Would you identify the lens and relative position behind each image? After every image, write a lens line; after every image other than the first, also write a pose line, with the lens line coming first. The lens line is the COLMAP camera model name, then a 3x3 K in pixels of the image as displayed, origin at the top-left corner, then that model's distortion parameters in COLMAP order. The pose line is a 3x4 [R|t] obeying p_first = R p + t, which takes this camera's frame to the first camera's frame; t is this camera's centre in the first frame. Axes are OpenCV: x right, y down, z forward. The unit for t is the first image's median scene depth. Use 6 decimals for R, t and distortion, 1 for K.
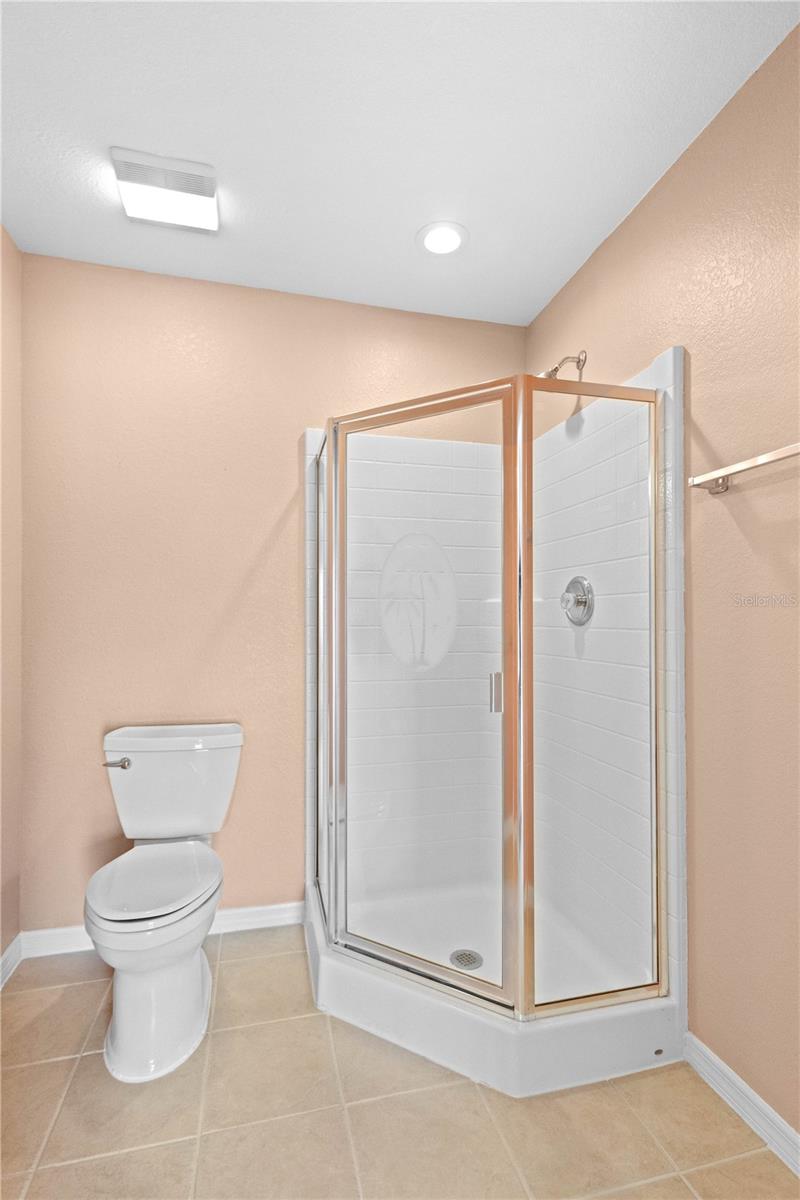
lens RADIAL K [[564.0, 0, 399.5], [0, 564.0, 604.1], [0, 0, 1]] dist [0.001100, 0.000154]
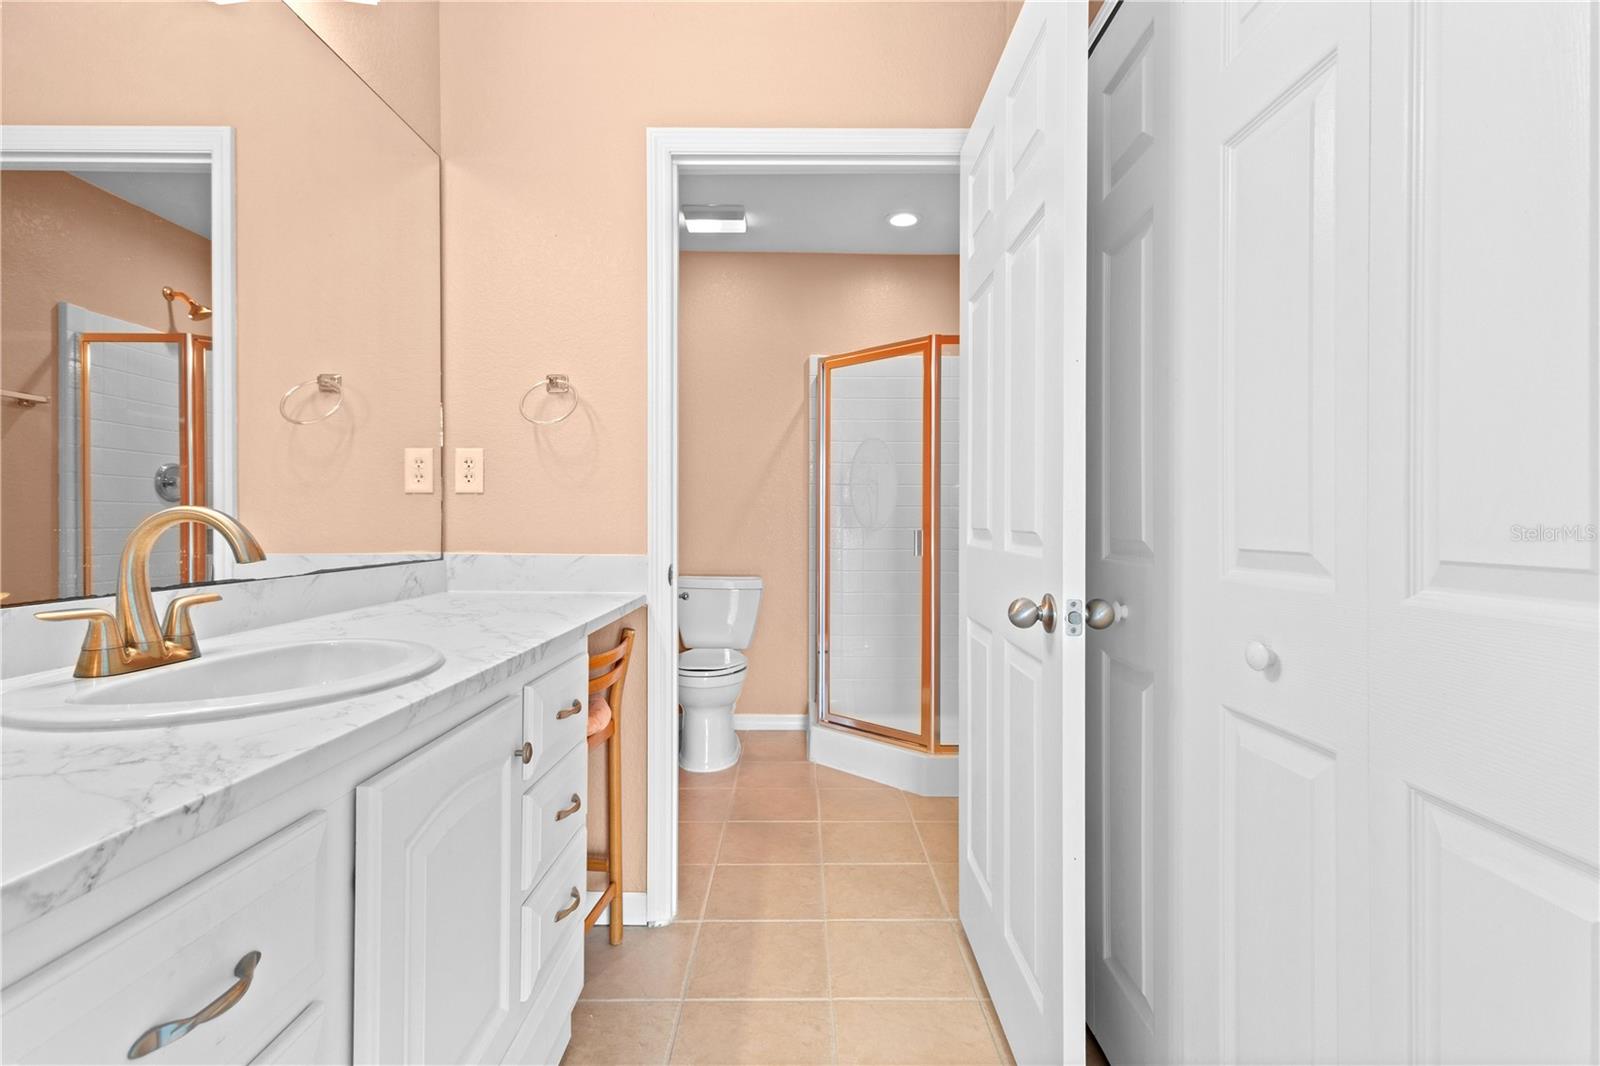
lens RADIAL K [[752.0, 0, 803.9], [0, 752.0, 530.9], [0, 0, 1]] dist [0.001100, 0.000154]
pose [[0.972497, 0.011691, -0.232623, 0.290274], [-0.005358, 0.999598, 0.027839, 0.060175], [0.232855, -0.025827, 0.972168, -0.891481]]
